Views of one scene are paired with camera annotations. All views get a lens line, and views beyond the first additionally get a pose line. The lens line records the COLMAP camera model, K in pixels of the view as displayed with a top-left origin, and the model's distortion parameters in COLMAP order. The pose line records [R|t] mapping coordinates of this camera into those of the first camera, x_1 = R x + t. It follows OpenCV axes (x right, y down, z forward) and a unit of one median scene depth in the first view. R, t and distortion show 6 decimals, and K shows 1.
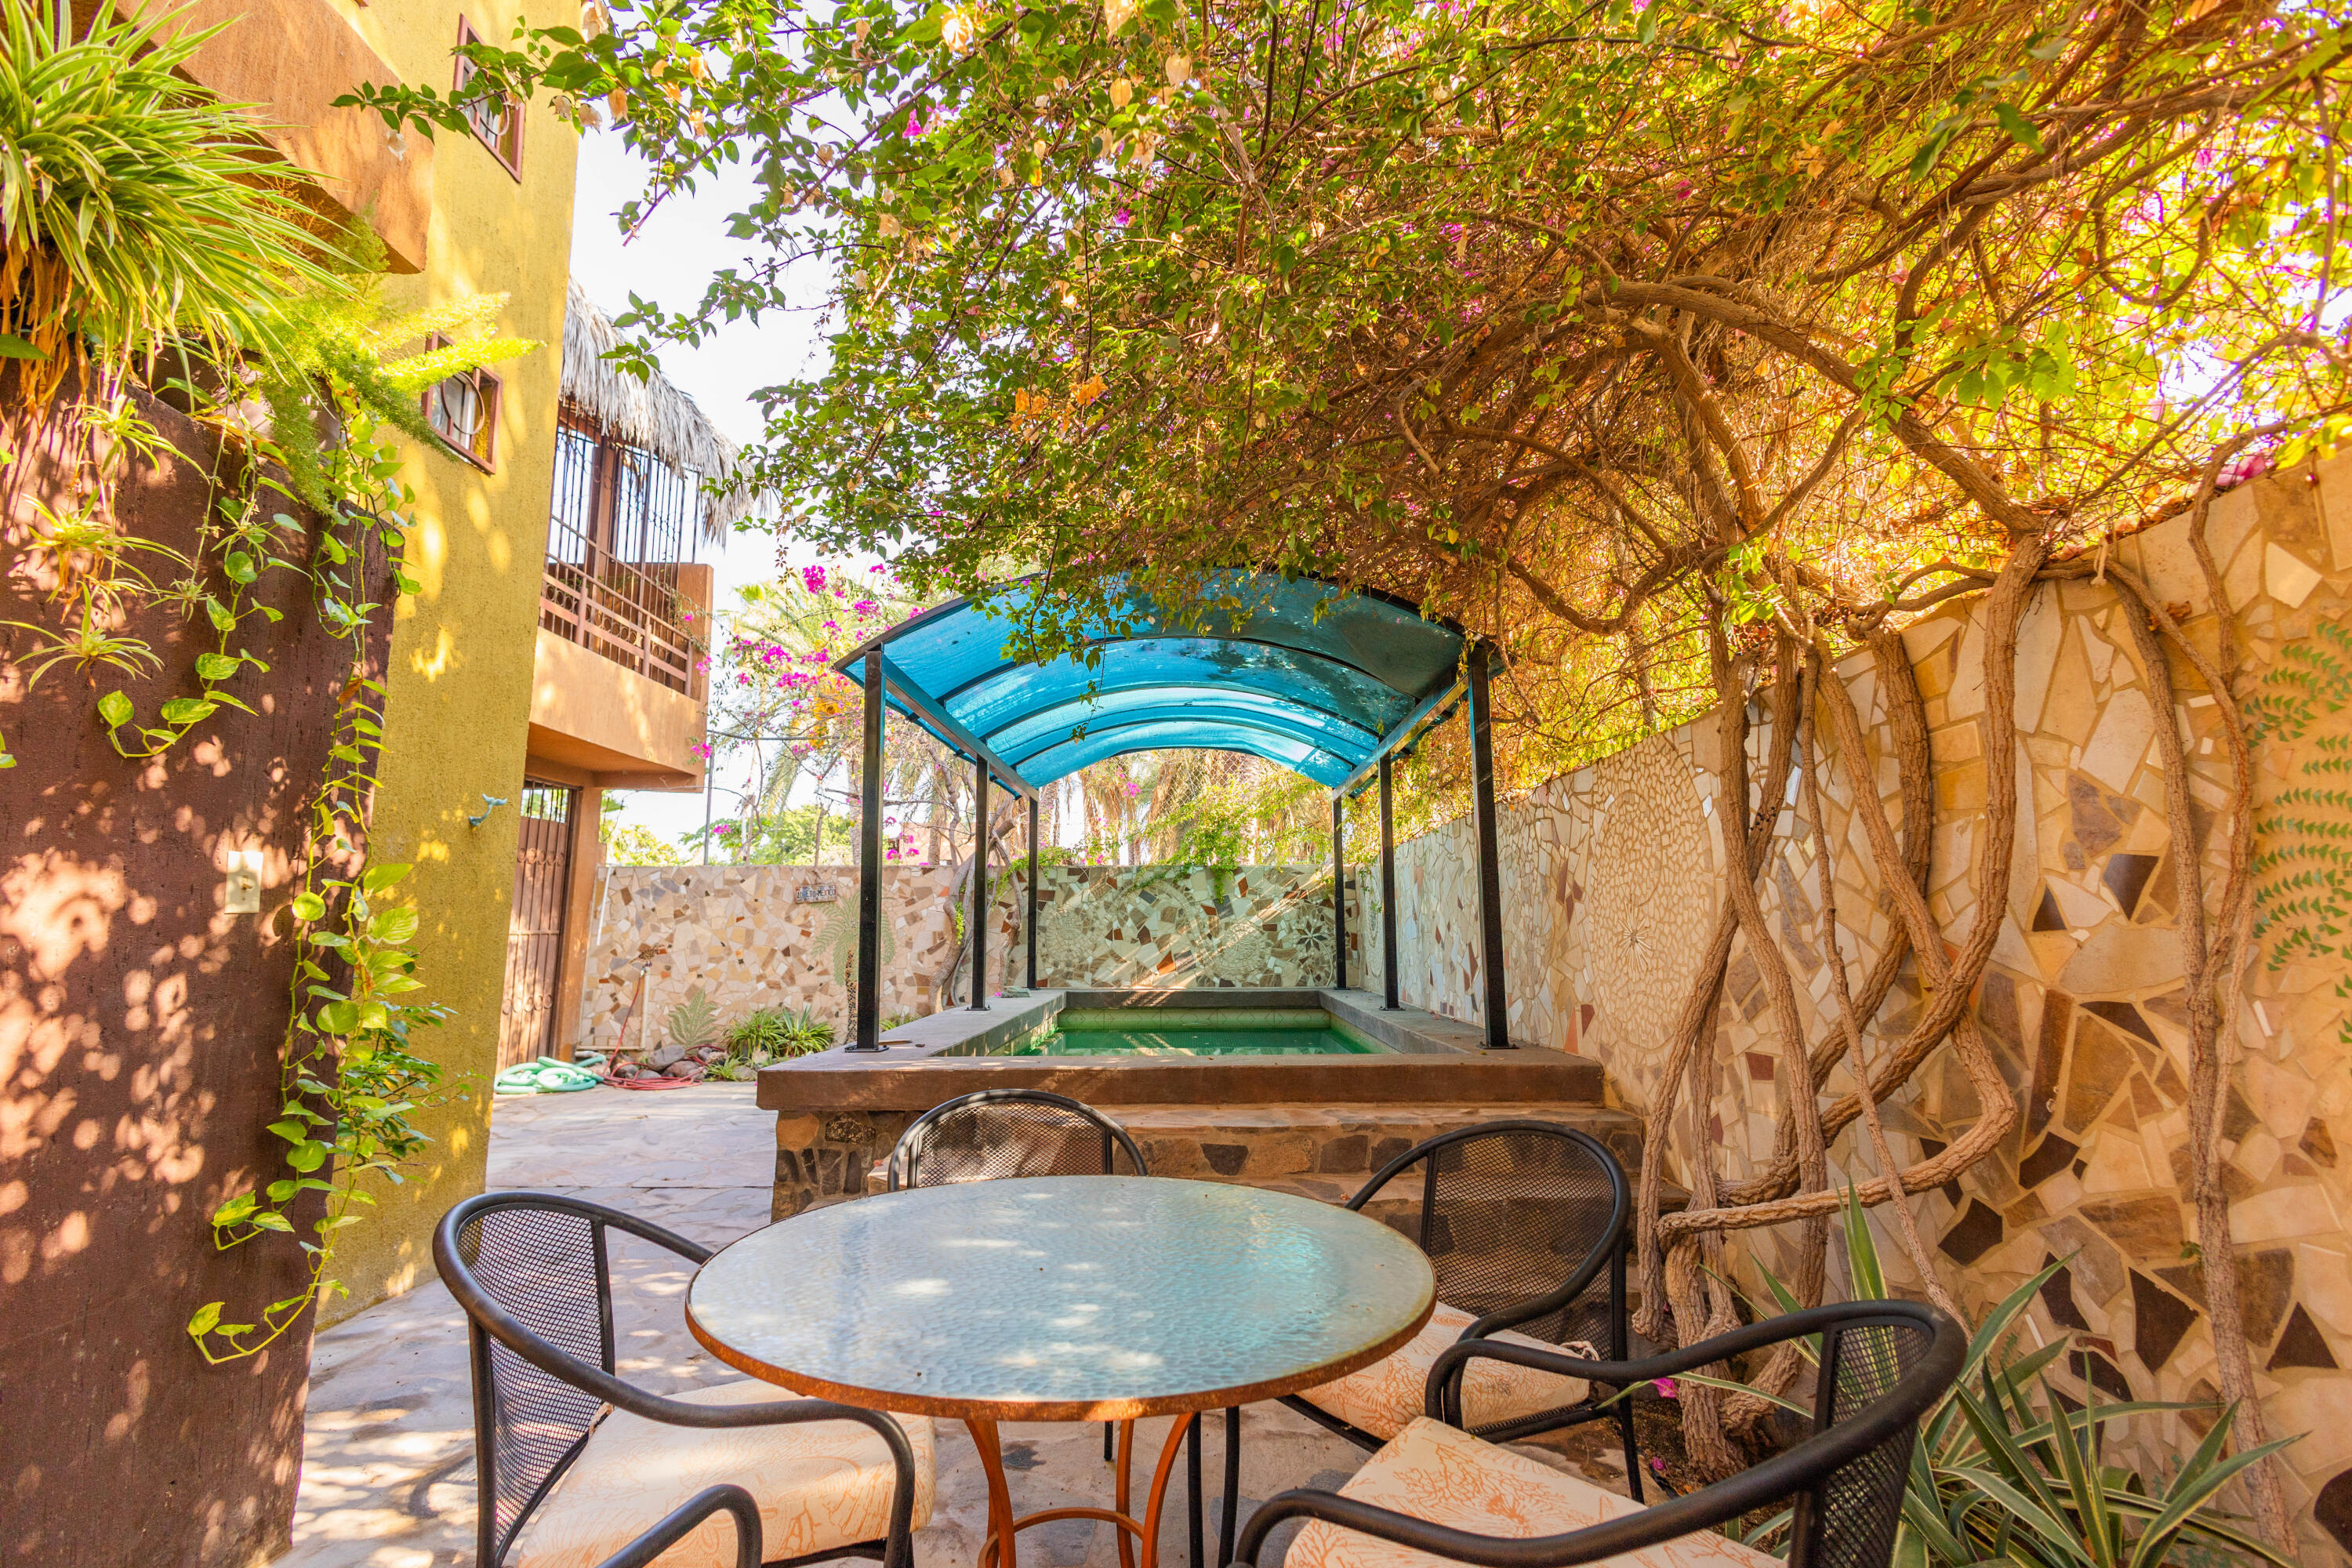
lens RADIAL K [[1065.4, 0, 1172.5], [0, 1065.4, 785.4], [0, 0, 1]] dist [0.009143, -0.004173]
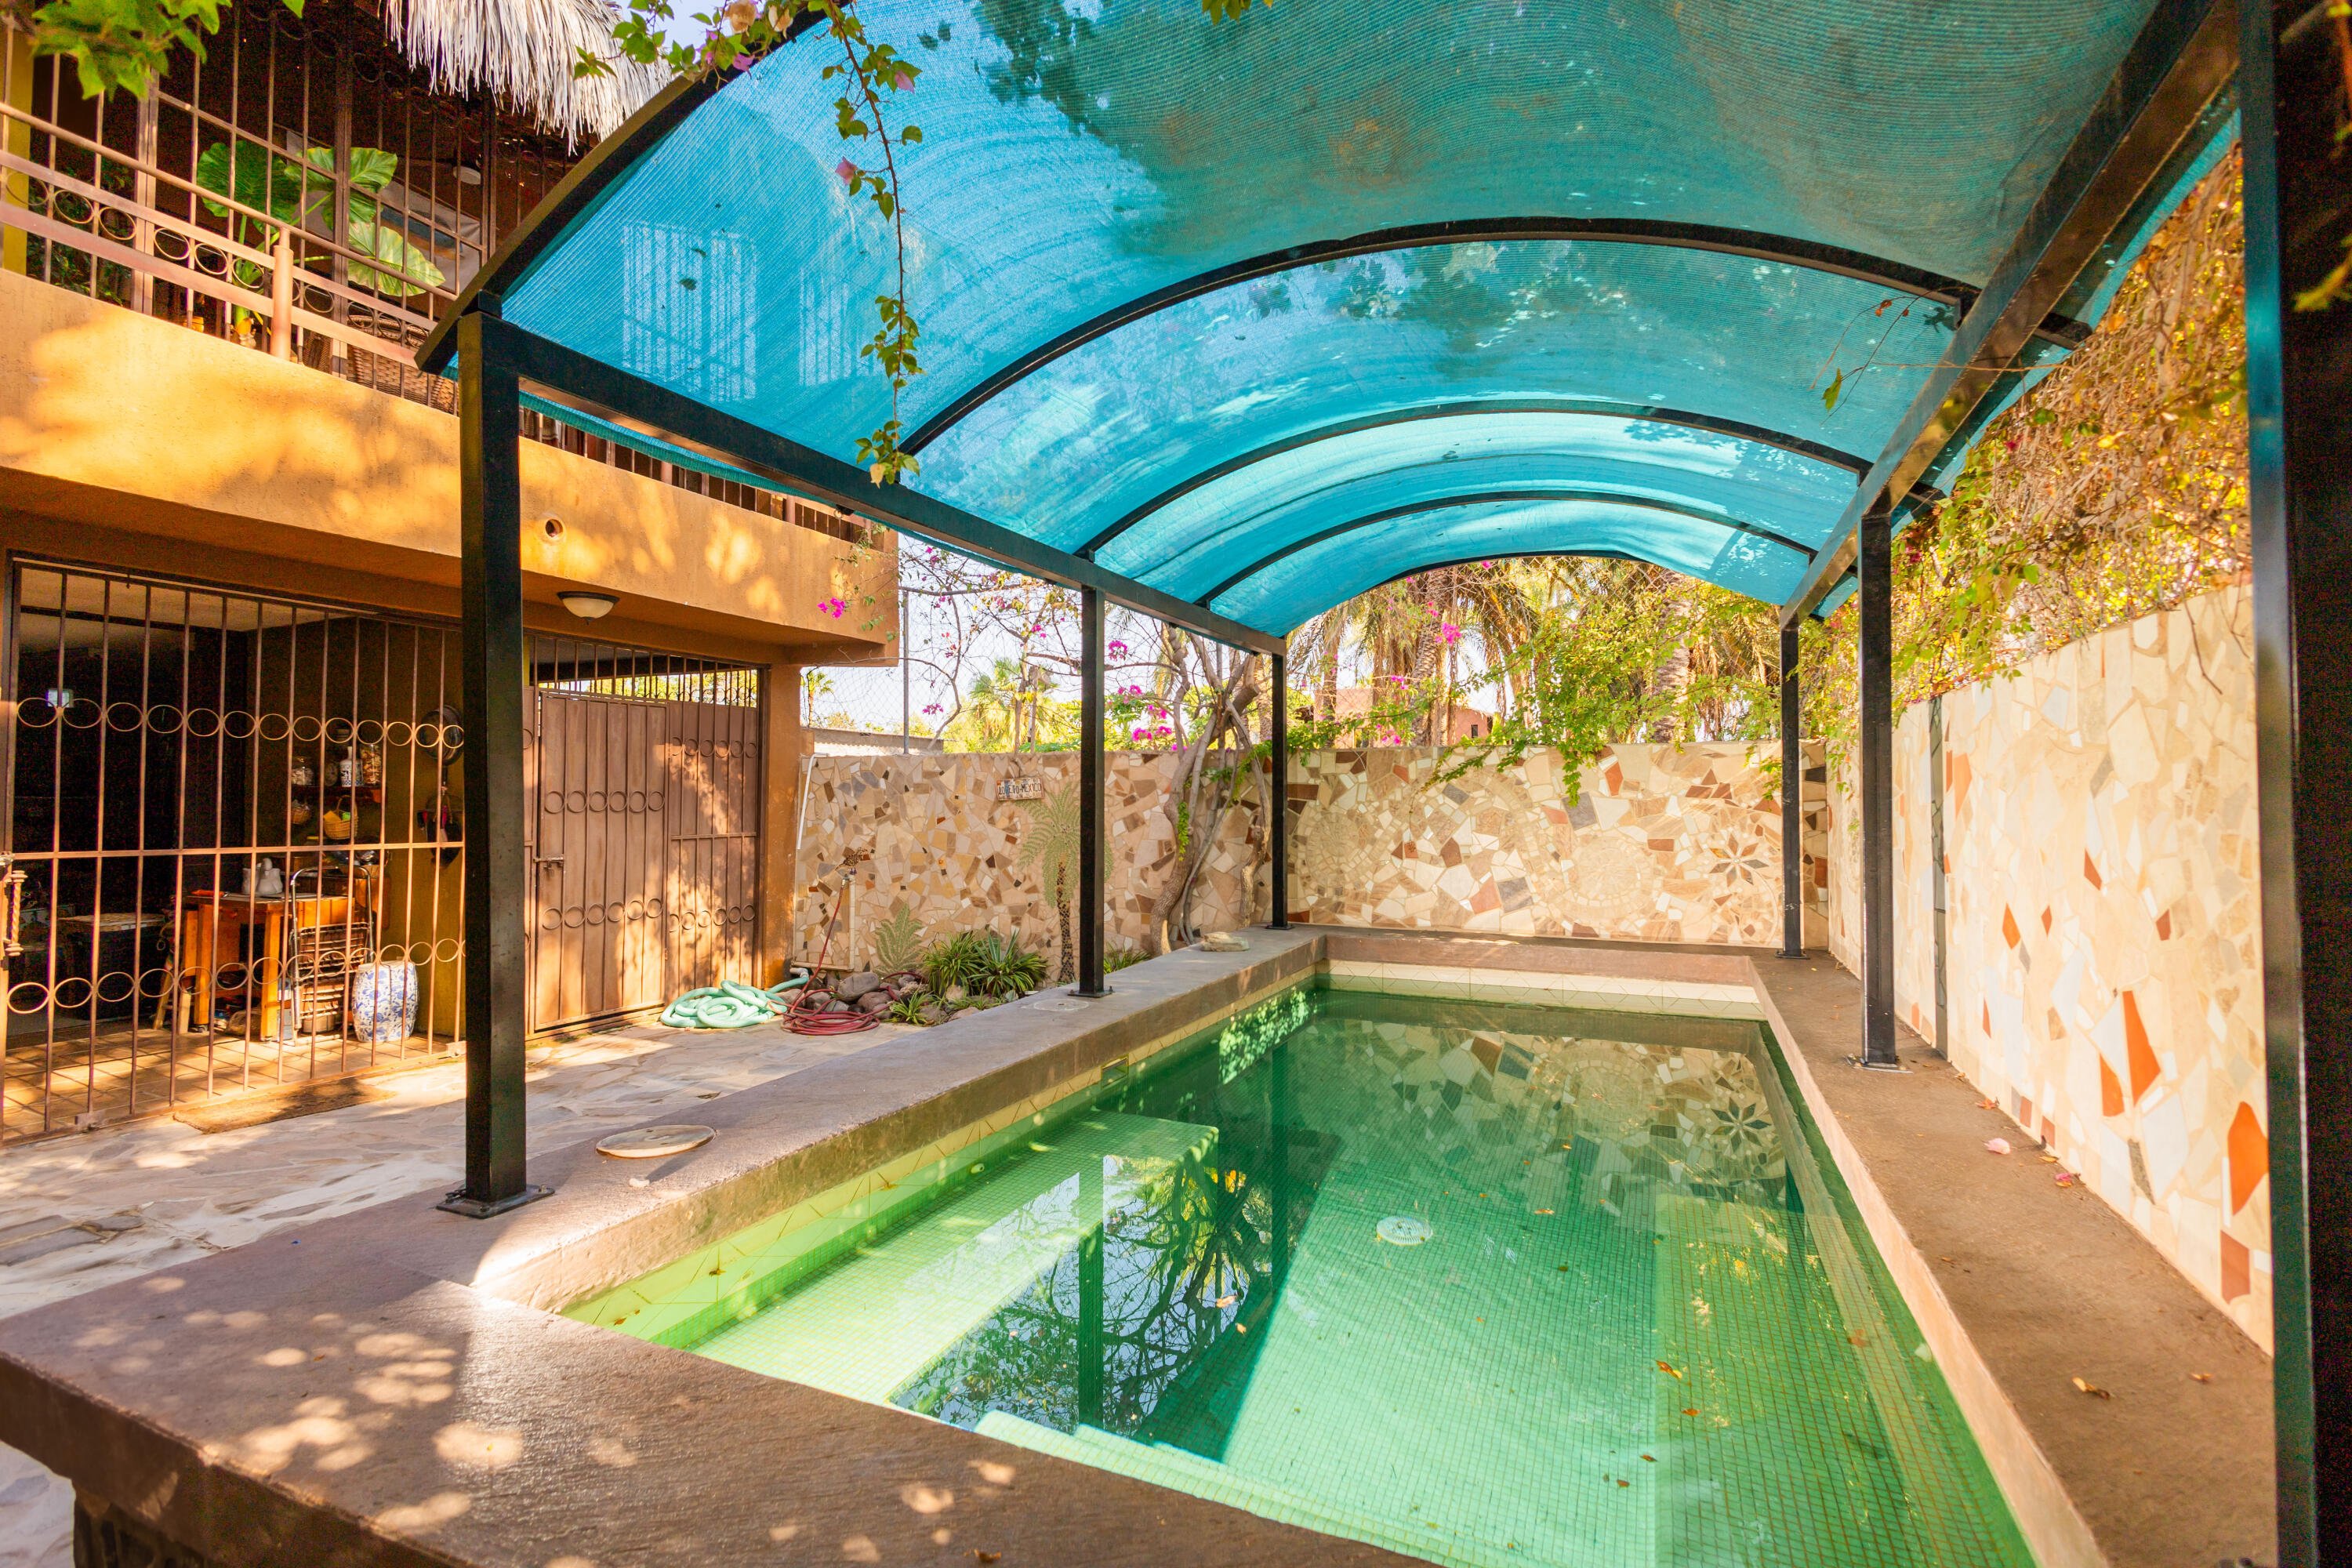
lens RADIAL K [[1065.4, 0, 1179.7], [0, 1065.4, 783.3], [0, 0, 1]] dist [0.009143, -0.004173]
pose [[0.919931, -0.001196, -0.392077, 0.077853], [0.050661, 0.991975, 0.115839, 0.013533], [0.388793, -0.126427, 0.912610, 0.339885]]
